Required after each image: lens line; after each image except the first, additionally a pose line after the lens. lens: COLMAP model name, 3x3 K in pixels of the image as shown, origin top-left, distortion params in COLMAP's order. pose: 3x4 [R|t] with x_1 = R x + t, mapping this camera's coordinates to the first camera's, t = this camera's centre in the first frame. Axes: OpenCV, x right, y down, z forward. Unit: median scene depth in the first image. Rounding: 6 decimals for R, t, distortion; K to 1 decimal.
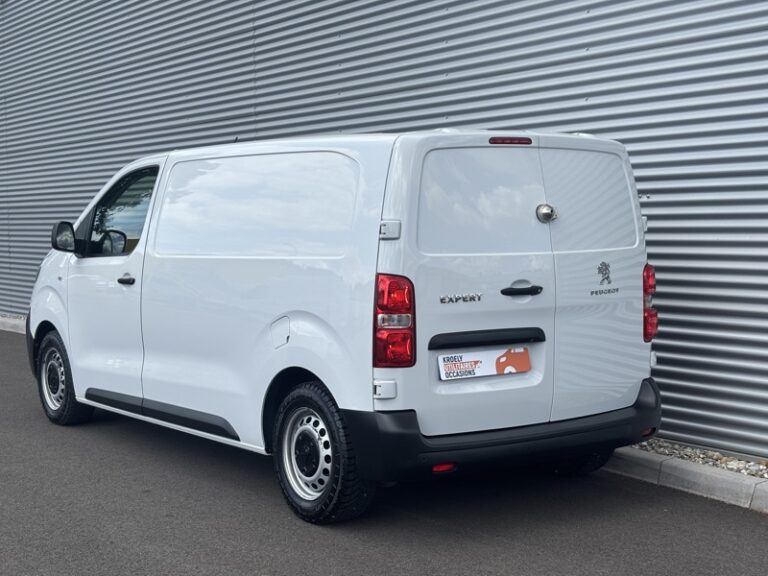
lens RADIAL K [[1244.5, 0, 383.7], [0, 1244.5, 285.9], [0, 0, 1]] dist [-0.016459, 0.000000]
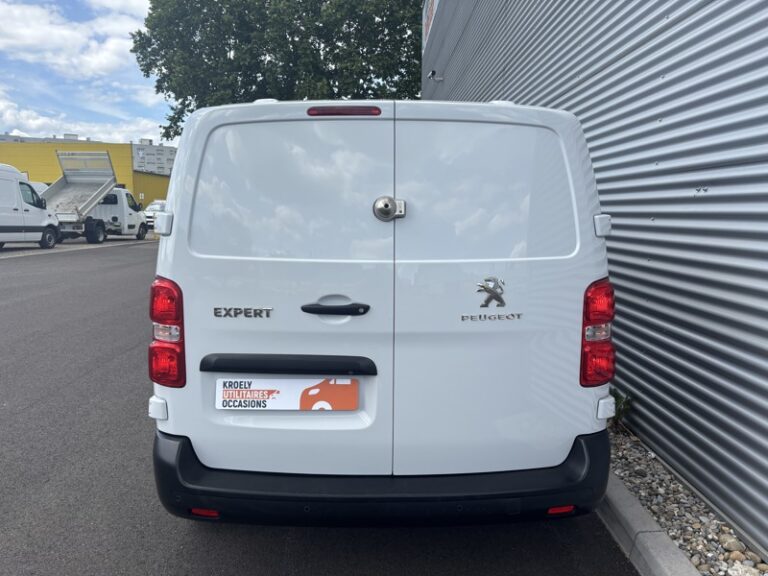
lens RADIAL K [[645.6, 0, 384.7], [0, 645.6, 291.7], [0, 0, 1]] dist [0.014273, -0.033218]
pose [[0.832429, 0.091245, -0.546568, 0.356860], [-0.051325, 0.994806, 0.087906, -0.043403], [0.551750, -0.045123, 0.832788, 0.692893]]
